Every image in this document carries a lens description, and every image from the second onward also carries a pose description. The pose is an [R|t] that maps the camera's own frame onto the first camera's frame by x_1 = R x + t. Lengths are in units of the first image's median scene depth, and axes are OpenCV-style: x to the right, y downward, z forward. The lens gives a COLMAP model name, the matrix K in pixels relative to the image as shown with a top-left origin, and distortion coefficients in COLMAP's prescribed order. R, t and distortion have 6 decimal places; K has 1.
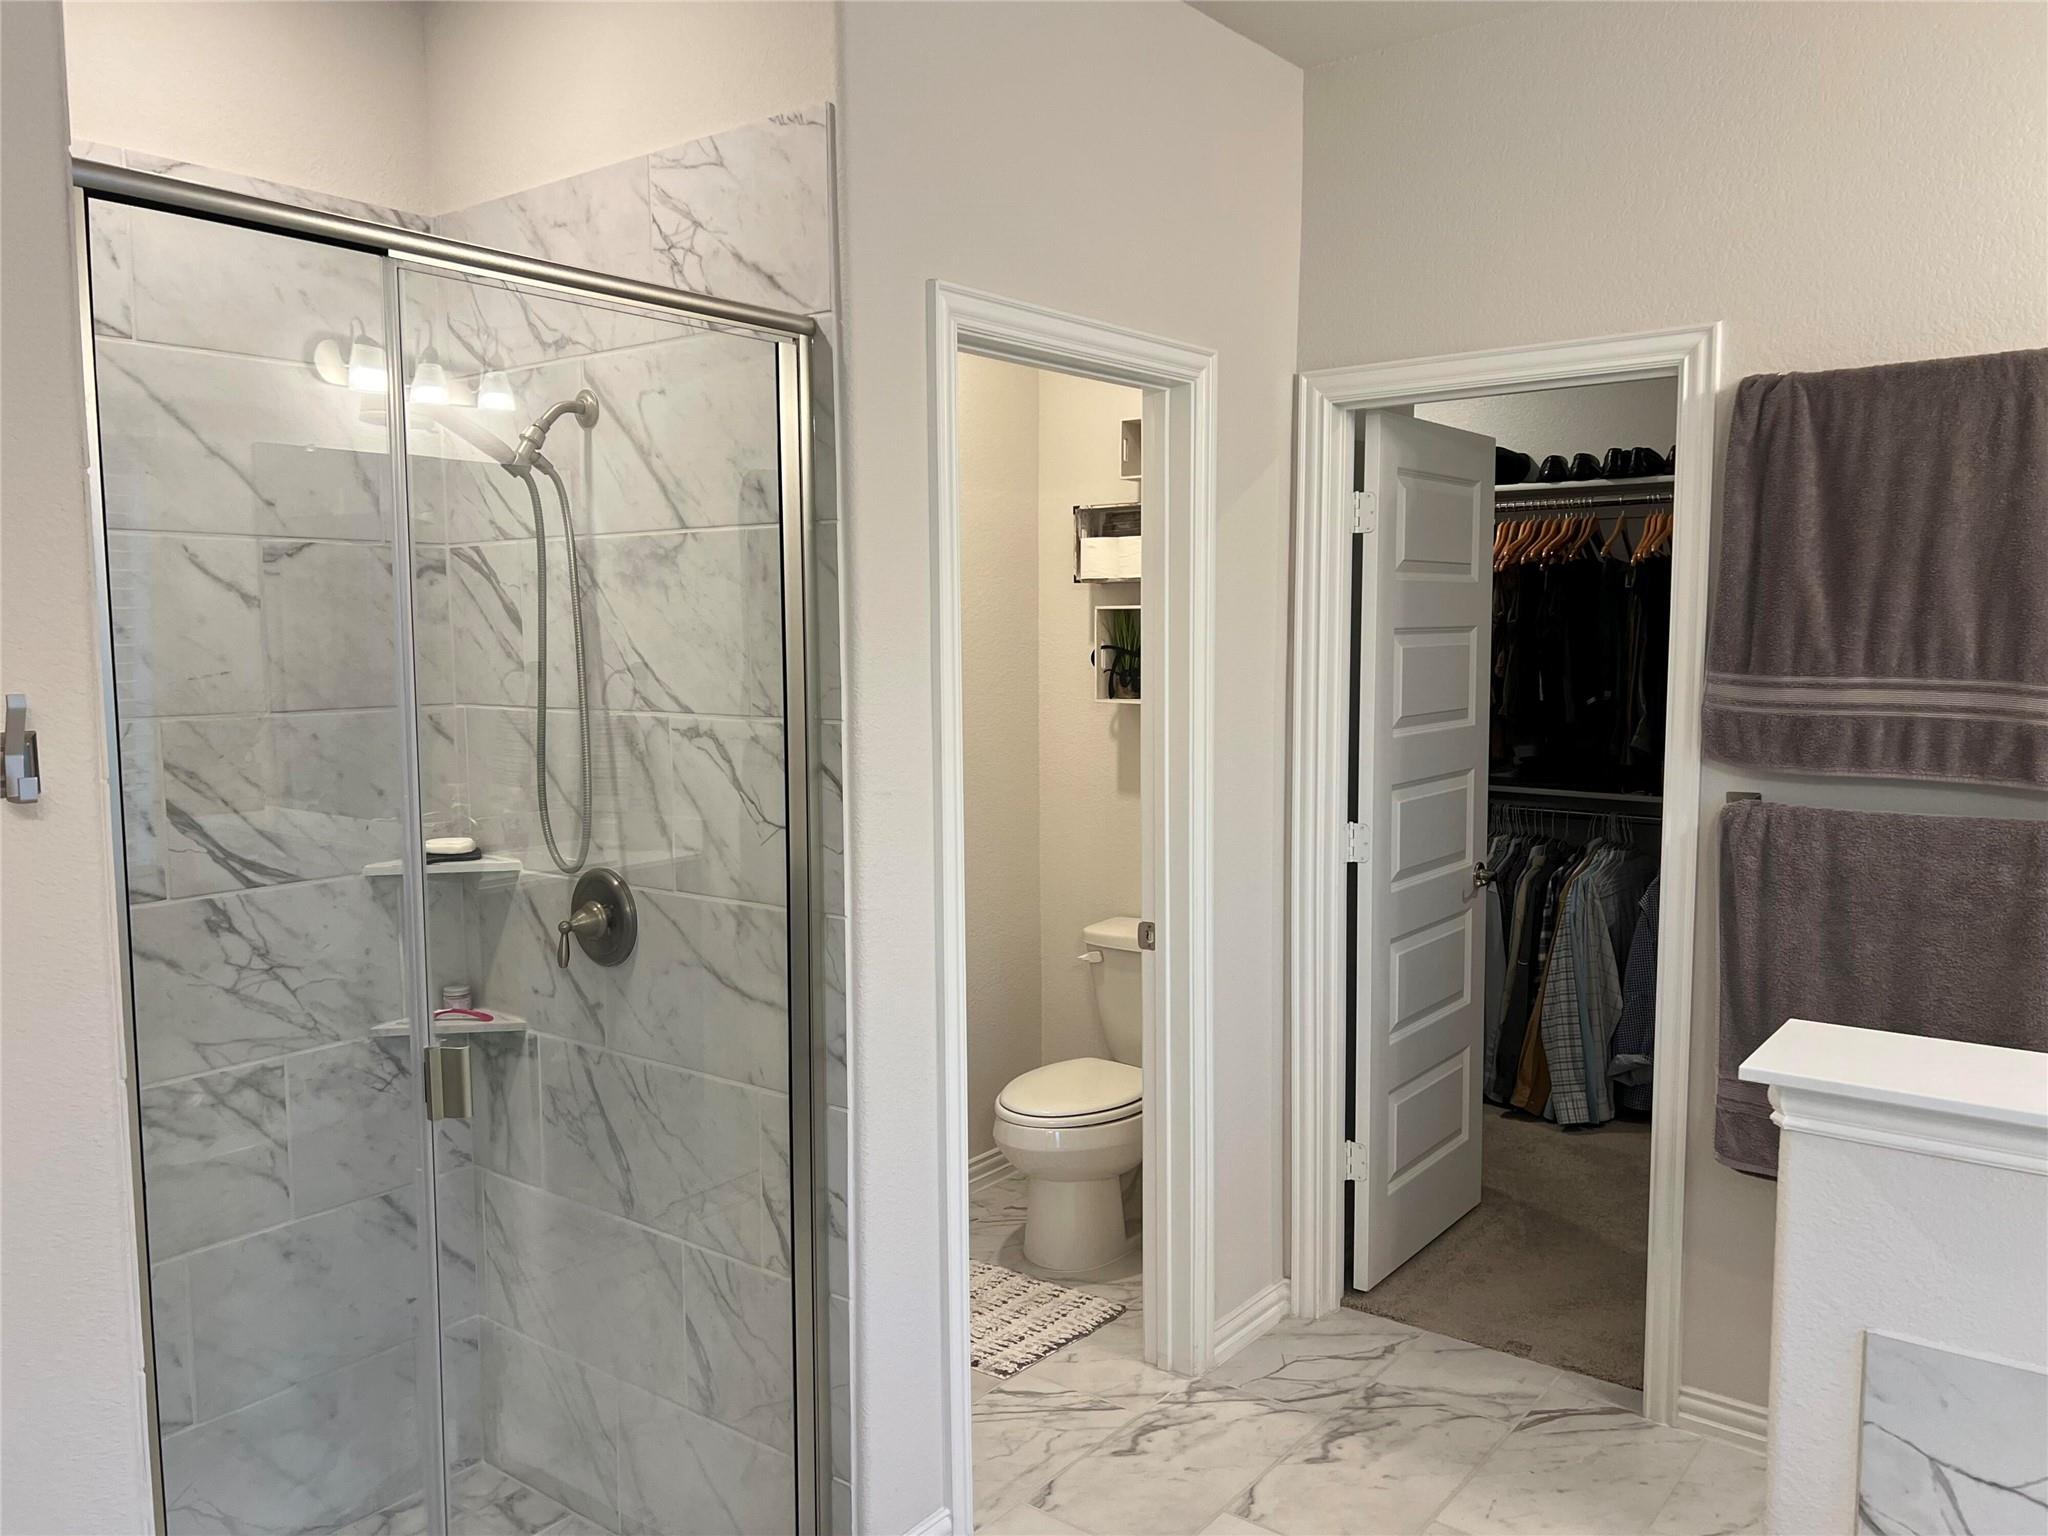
lens RADIAL K [[1528.0, 0, 1024.0], [0, 1528.0, 768.0], [0, 0, 1]] dist [0.006521, 0.000212]
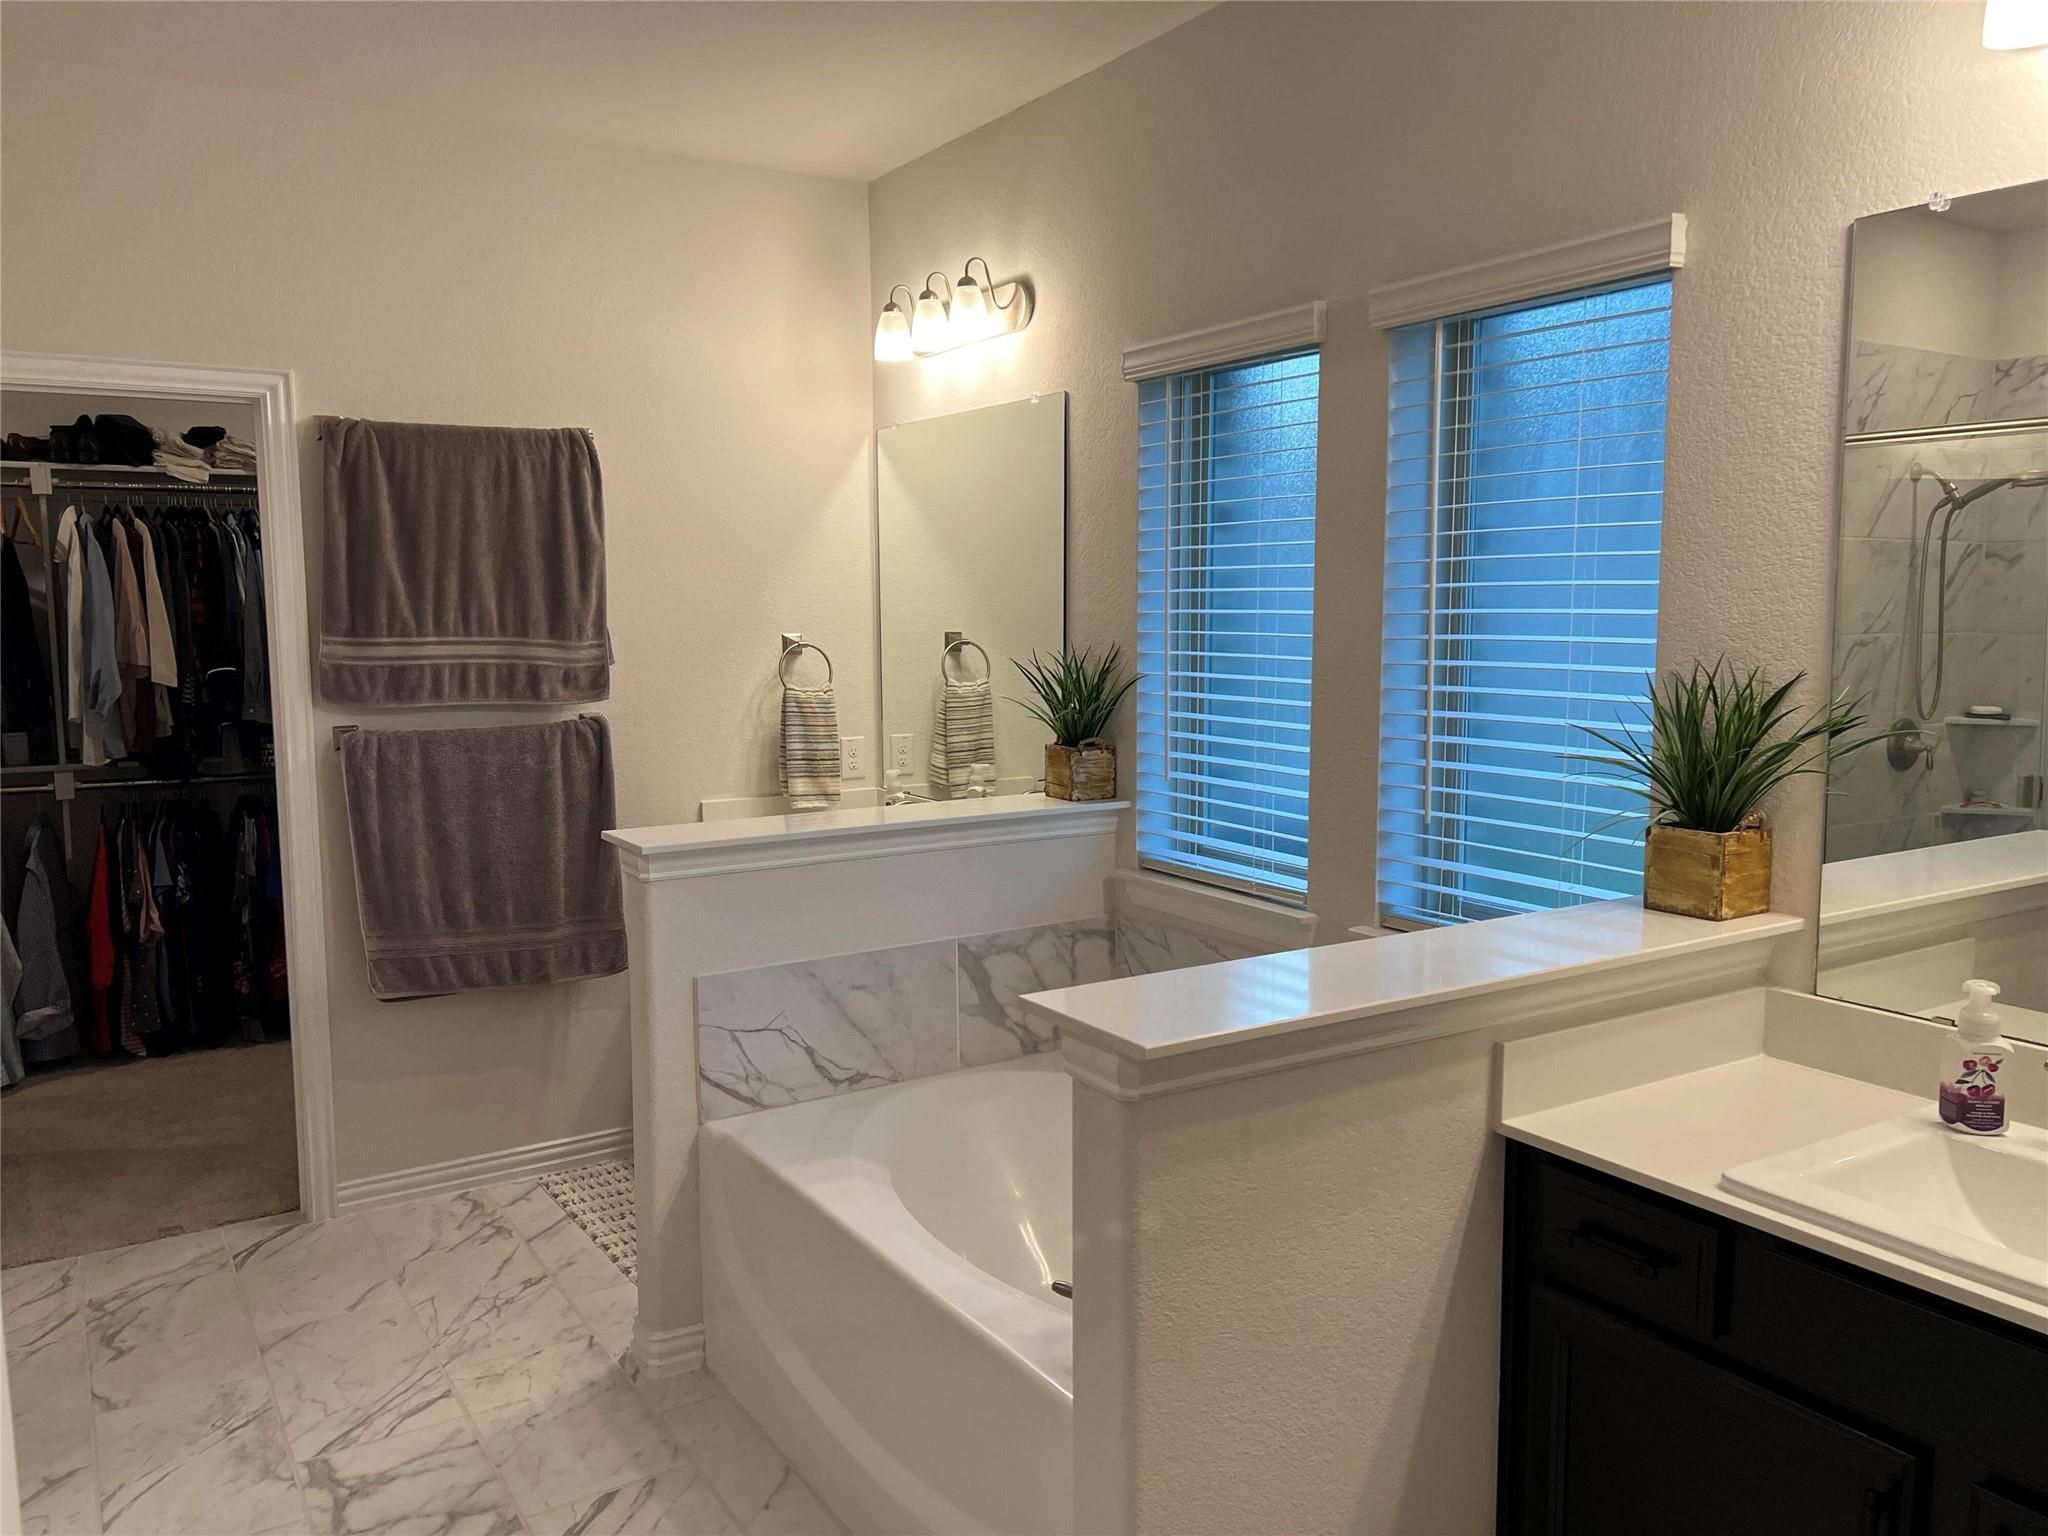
lens RADIAL K [[1555.0, 0, 1013.9], [0, 1555.0, 773.8], [0, 0, 1]] dist [0.014356, -0.006952]
pose [[0.340187, -0.101420, 0.934873, -0.654166], [0.088431, 0.993212, 0.075570, 0.006545], [-0.936191, 0.056963, 0.346846, -0.024499]]
